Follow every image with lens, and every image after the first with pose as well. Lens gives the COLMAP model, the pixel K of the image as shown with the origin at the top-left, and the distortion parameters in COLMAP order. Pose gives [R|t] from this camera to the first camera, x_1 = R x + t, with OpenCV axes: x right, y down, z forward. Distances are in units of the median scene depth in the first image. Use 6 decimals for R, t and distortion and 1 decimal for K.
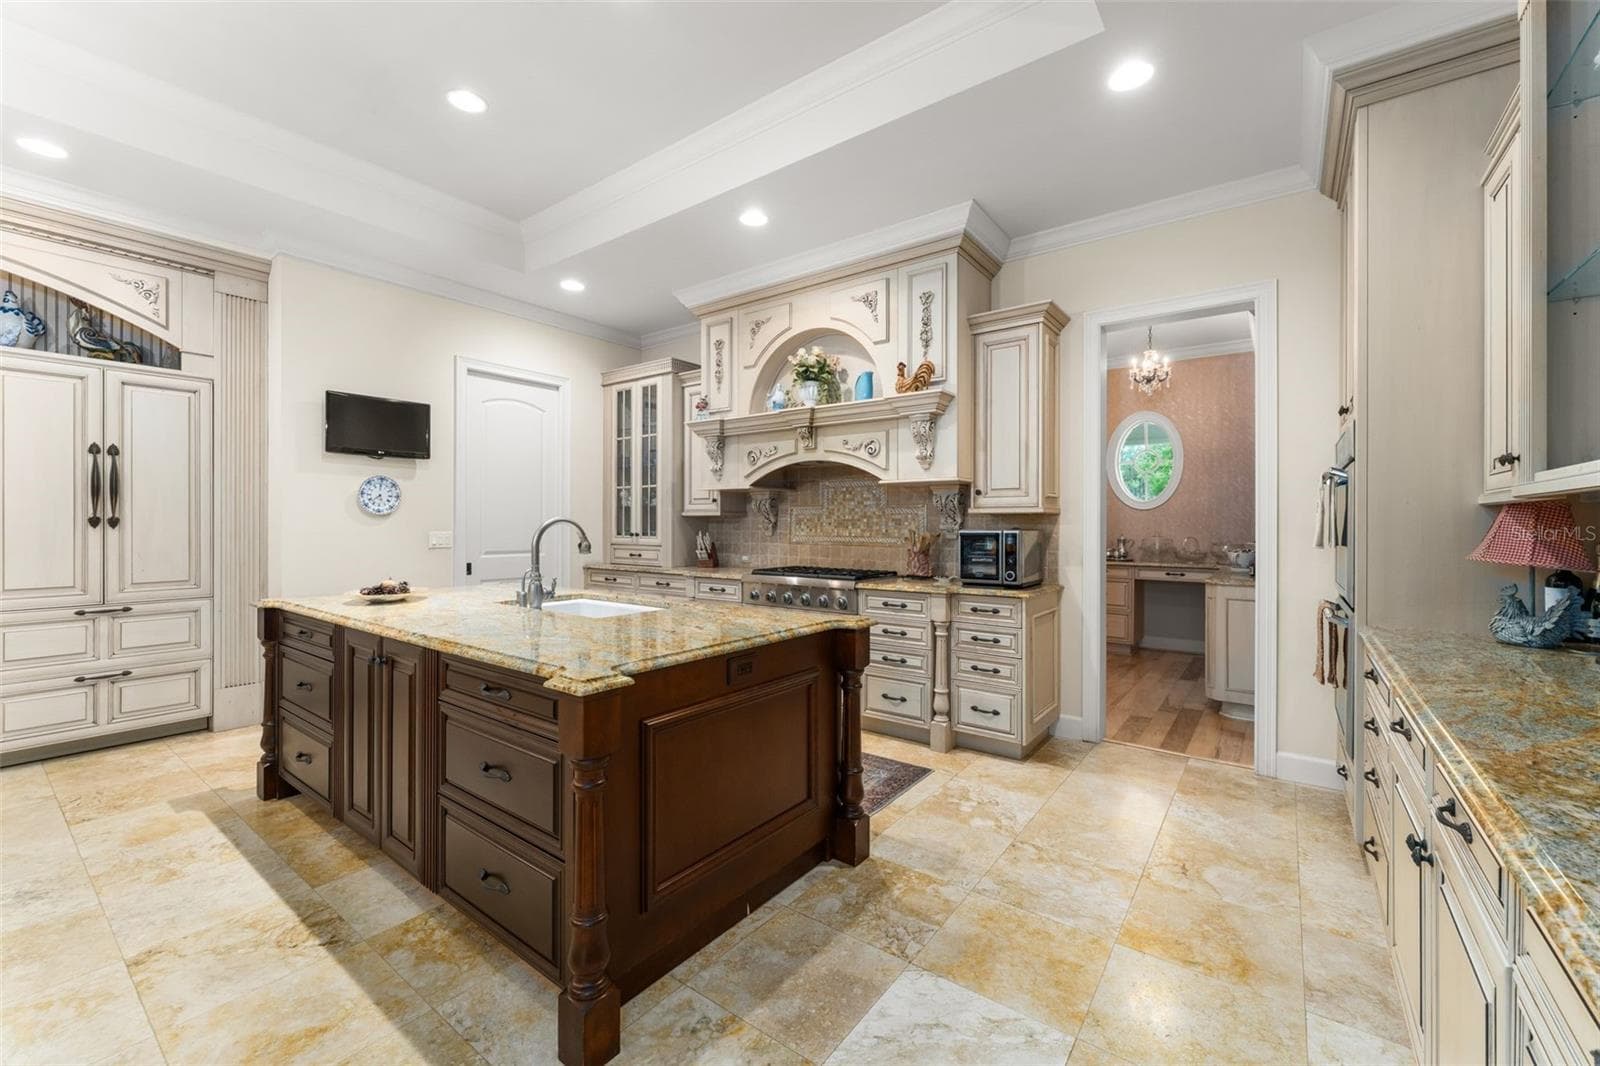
lens RADIAL K [[648.8, 0, 800.8], [0, 648.8, 521.9], [0, 0, 1]] dist [-0.001347, -0.000294]
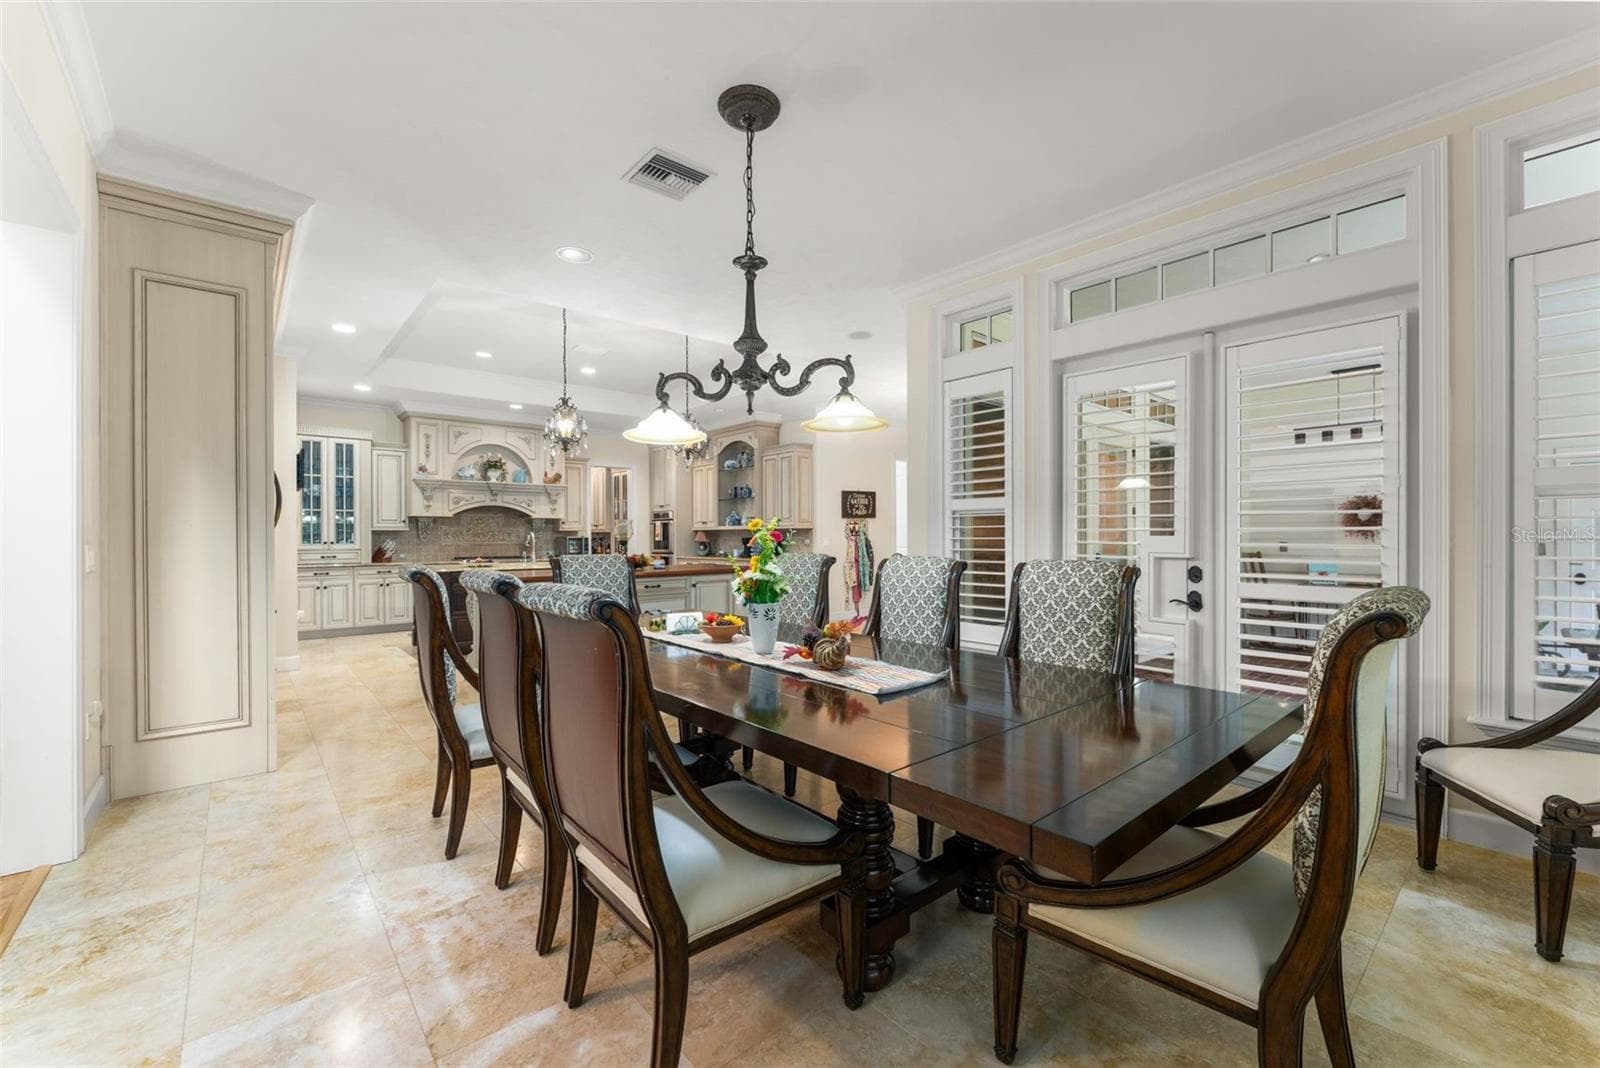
lens RADIAL K [[648.8, 0, 803.6], [0, 648.8, 537.0], [0, 0, 1]] dist [-0.001347, -0.000294]
pose [[0.213408, -0.002512, 0.976960, -2.018263], [0.003183, 0.999993, 0.001876, 0.009920], [-0.976958, 0.002710, 0.213415, -0.497797]]
